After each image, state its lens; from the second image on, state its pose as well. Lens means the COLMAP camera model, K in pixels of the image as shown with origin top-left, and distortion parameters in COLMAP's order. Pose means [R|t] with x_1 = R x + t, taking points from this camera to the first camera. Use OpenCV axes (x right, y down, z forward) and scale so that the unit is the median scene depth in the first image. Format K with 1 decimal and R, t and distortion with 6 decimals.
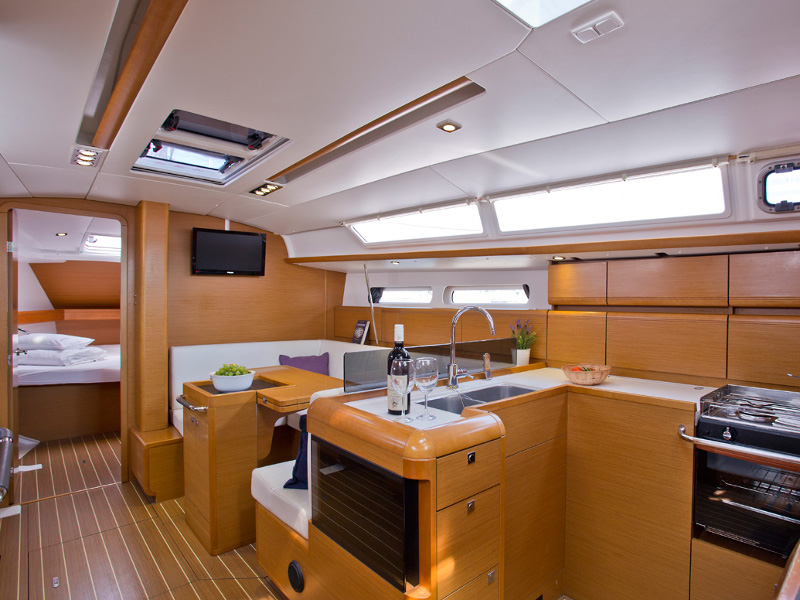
lens RADIAL K [[412.4, 0, 409.4], [0, 412.4, 299.7], [0, 0, 1]] dist [-0.024446, 0.001041]
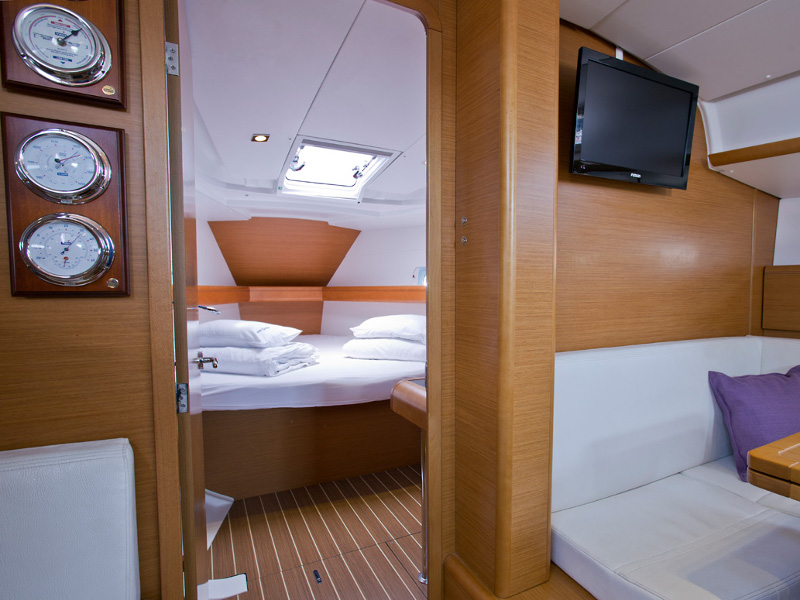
lens RADIAL K [[412.4, 0, 409.4], [0, 412.4, 299.7], [0, 0, 1]] dist [-0.024446, 0.001041]
pose [[0.959152, -0.005430, -0.282840, -0.555028], [0.014070, 0.999494, 0.028522, 0.045160], [0.282542, -0.031336, 0.958743, 0.563859]]
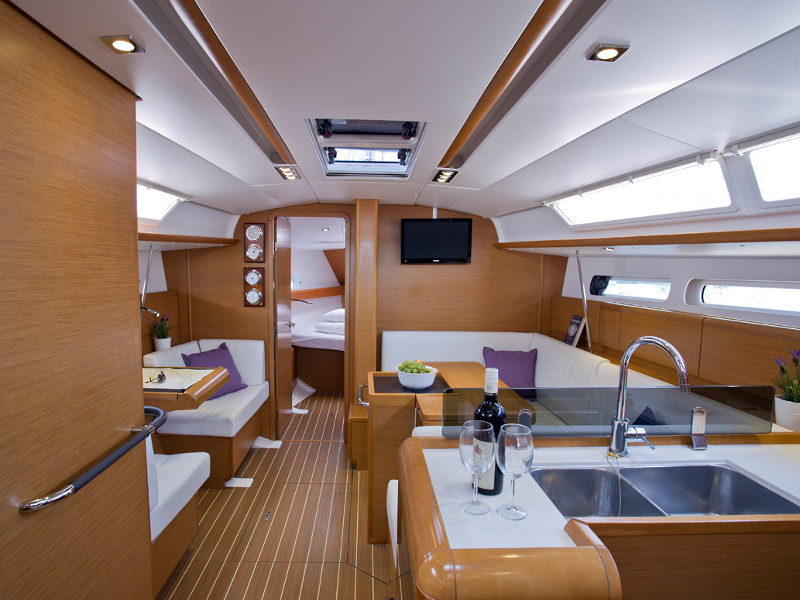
lens RADIAL K [[412.4, 0, 409.4], [0, 412.4, 299.7], [0, 0, 1]] dist [-0.024446, 0.001041]
pose [[0.796862, 0.050168, -0.602074, 0.119709], [-0.007164, 0.997261, 0.073615, -0.044027], [0.604118, -0.054348, 0.795039, 0.149994]]
